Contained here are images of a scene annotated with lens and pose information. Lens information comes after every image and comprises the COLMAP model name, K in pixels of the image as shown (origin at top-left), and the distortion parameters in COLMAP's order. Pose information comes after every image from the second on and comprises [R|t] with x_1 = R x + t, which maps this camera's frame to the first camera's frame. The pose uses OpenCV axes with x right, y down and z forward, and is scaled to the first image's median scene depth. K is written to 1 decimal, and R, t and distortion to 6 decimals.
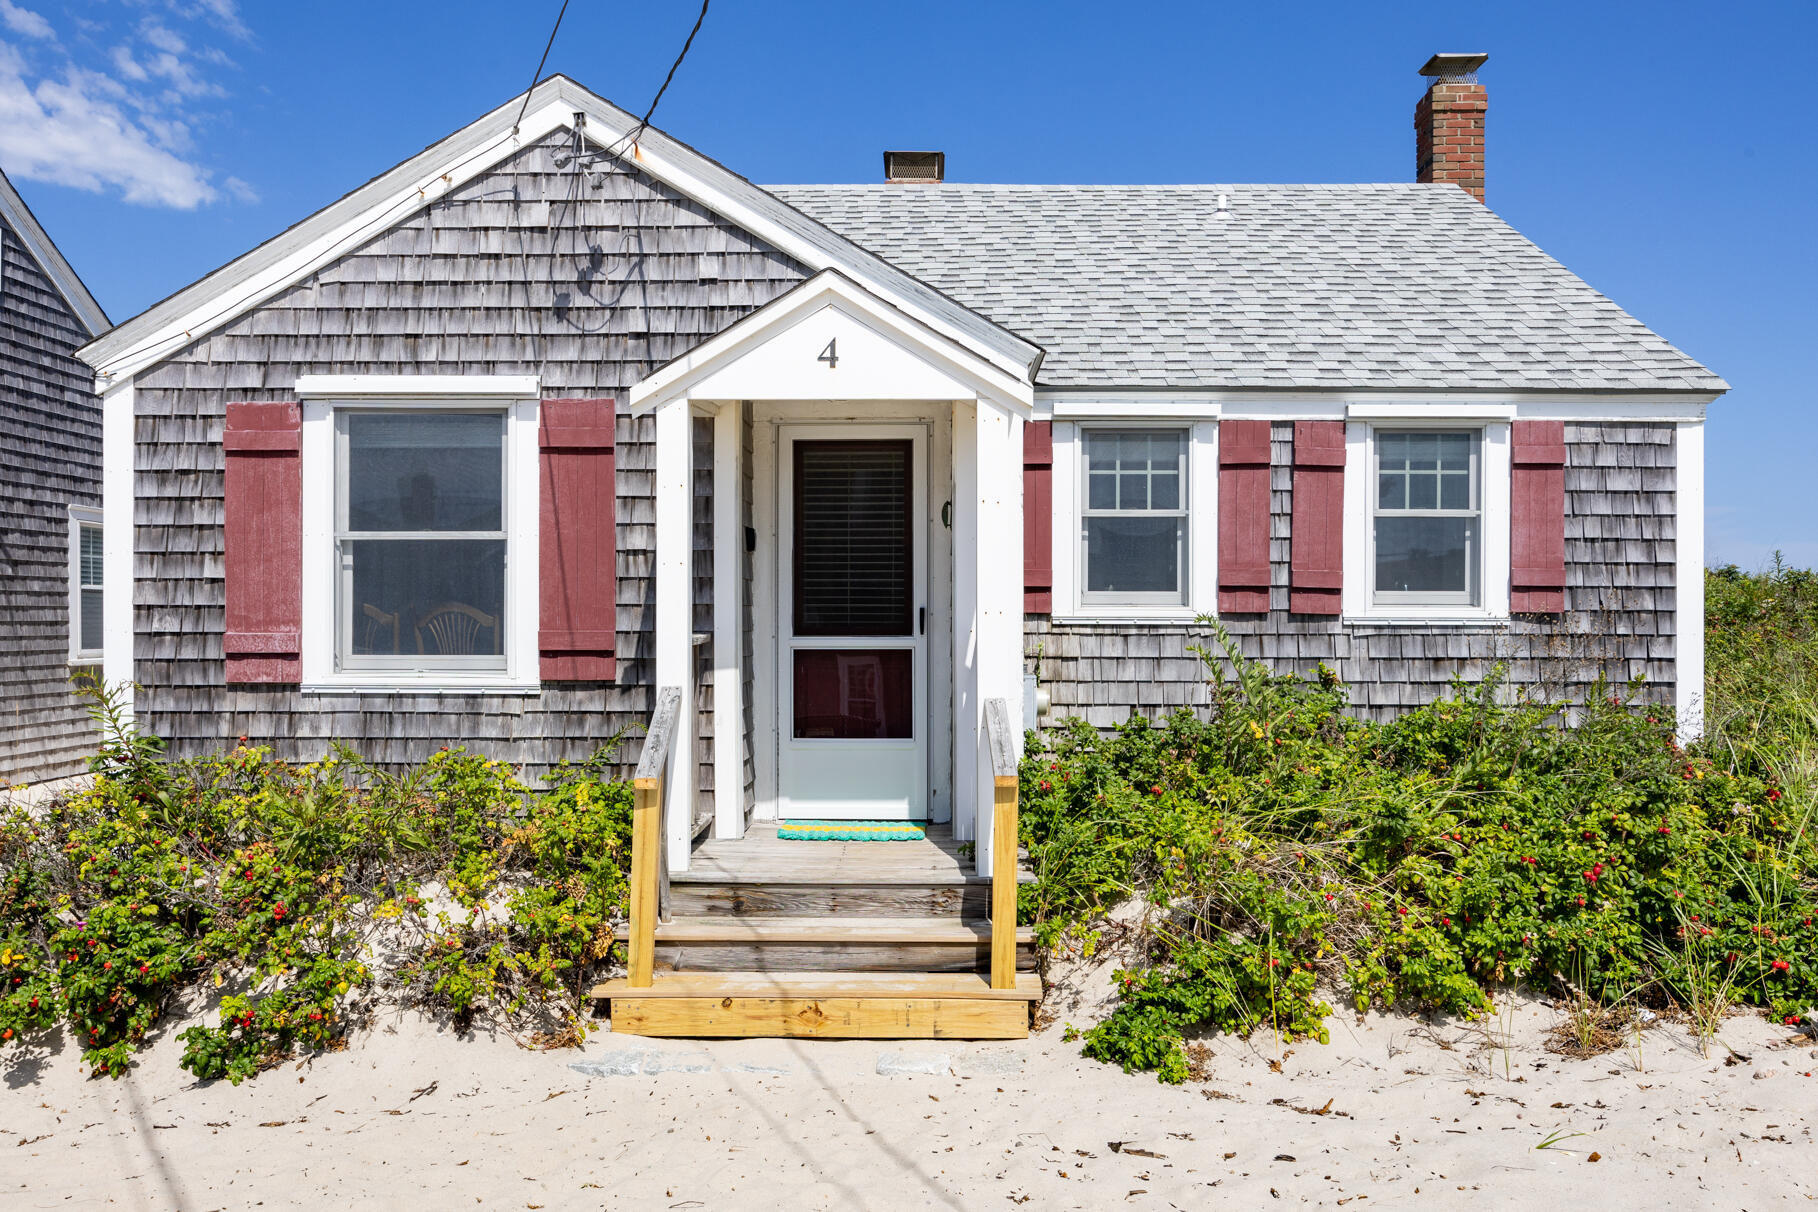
lens RADIAL K [[1421.8, 0, 897.6], [0, 1421.8, 638.5], [0, 0, 1]] dist [0.008410, -0.001635]
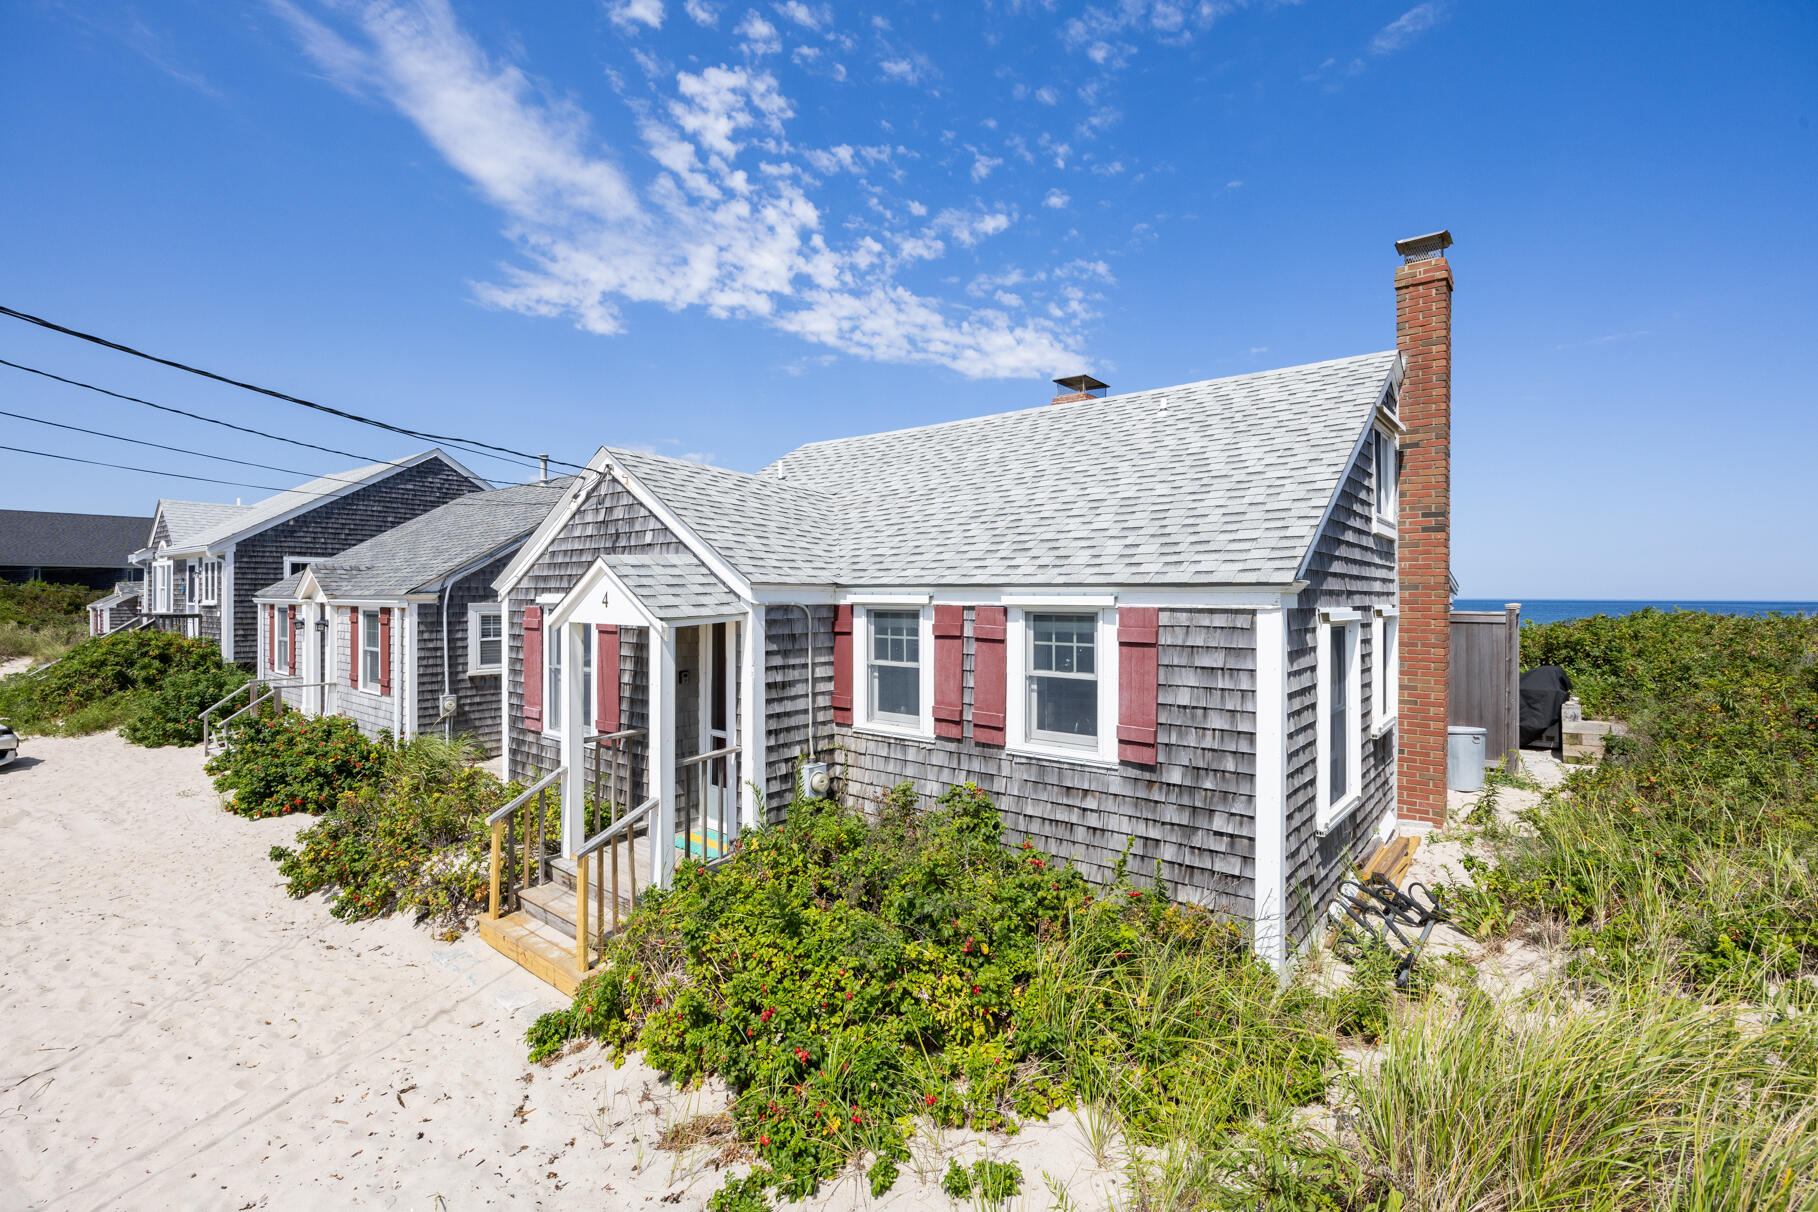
lens RADIAL K [[814.5, 0, 903.9], [0, 814.5, 601.0], [0, 0, 1]] dist [-0.001929, 0.000148]
pose [[0.790055, -0.000171, -0.613036, 0.797863], [-0.004948, 0.999966, -0.006655, -0.168562], [0.613016, 0.008291, 0.790027, 0.344581]]
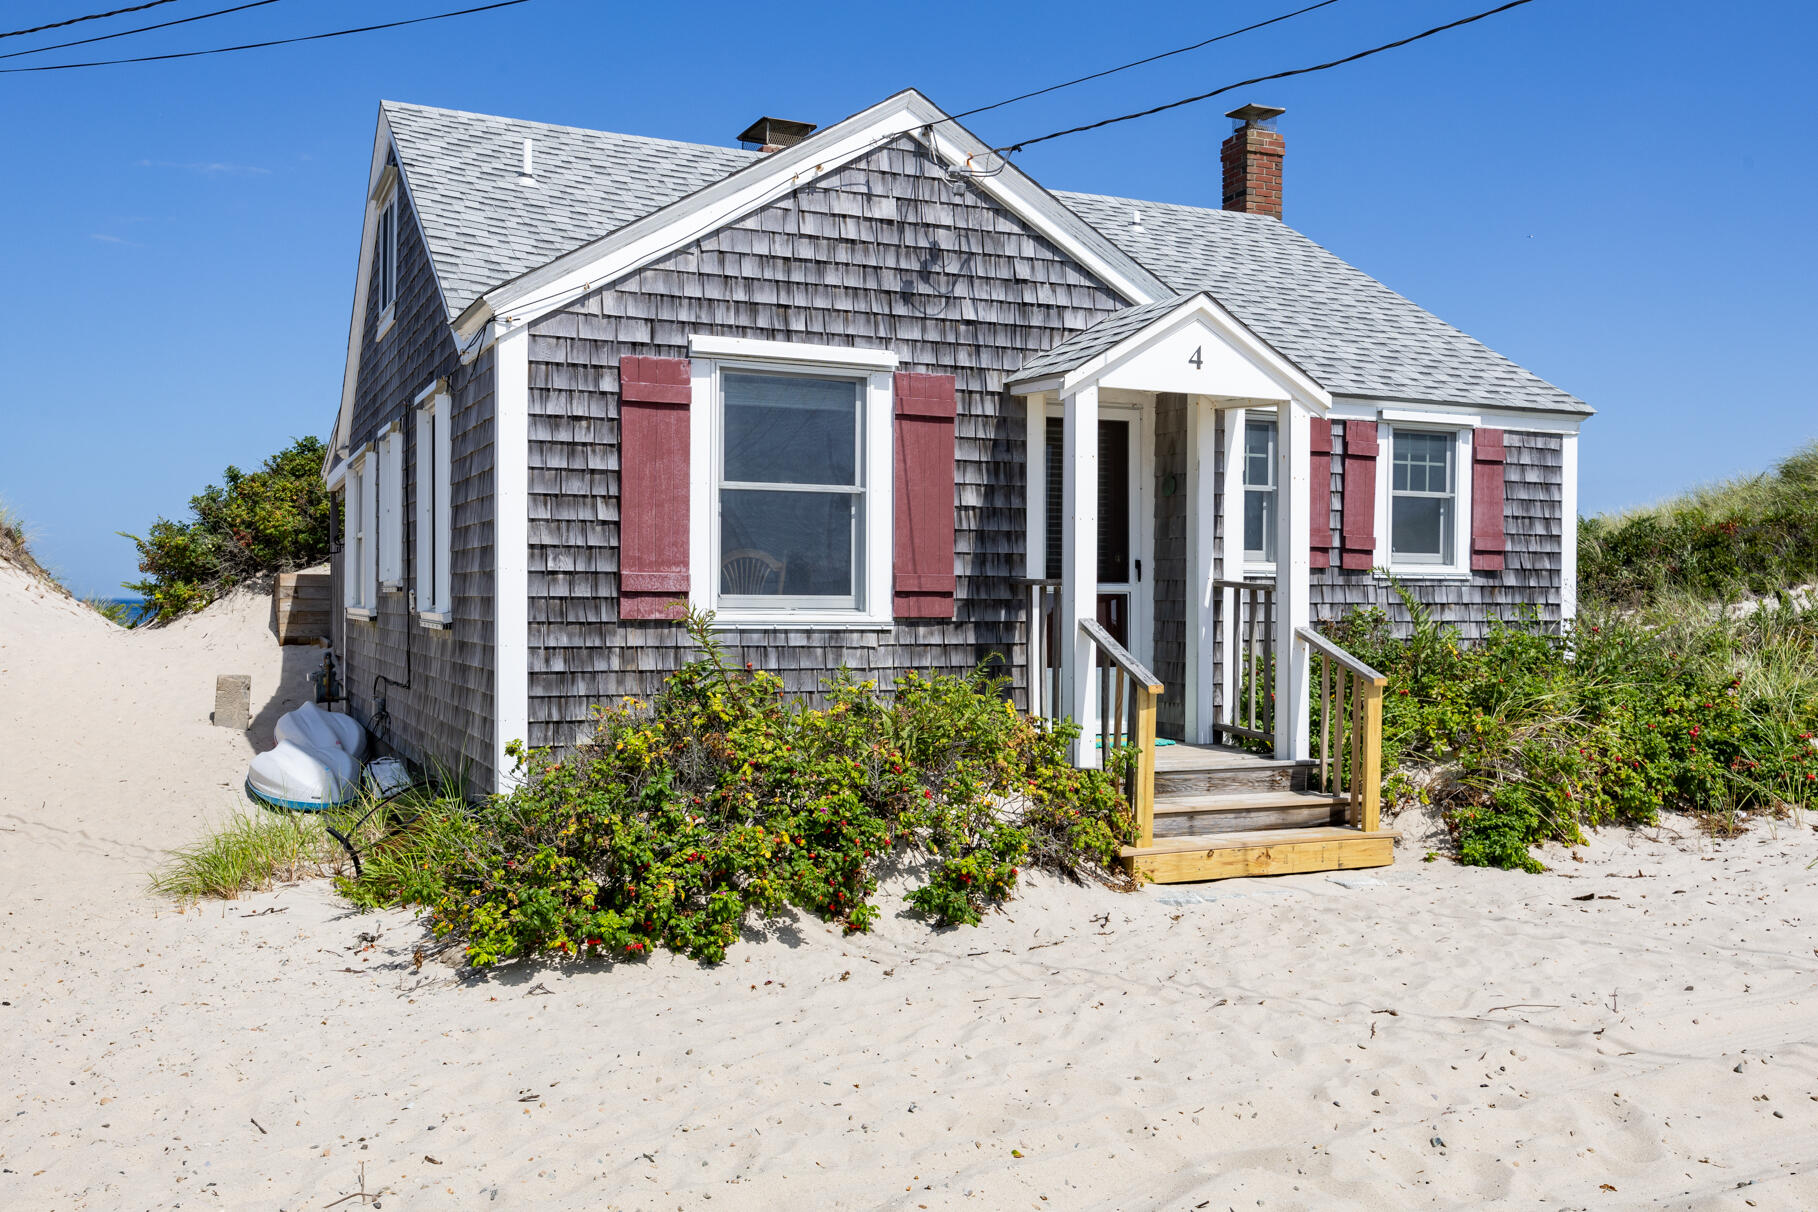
lens RADIAL K [[1634.9, 0, 910.8], [0, 1634.9, 624.1], [0, 0, 1]] dist [0.047275, -0.018045]
pose [[0.900297, -0.001985, 0.435272, -0.804415], [-0.000554, 0.999984, 0.005707, 0.027262], [-0.435276, -0.005379, 0.900281, -0.191585]]
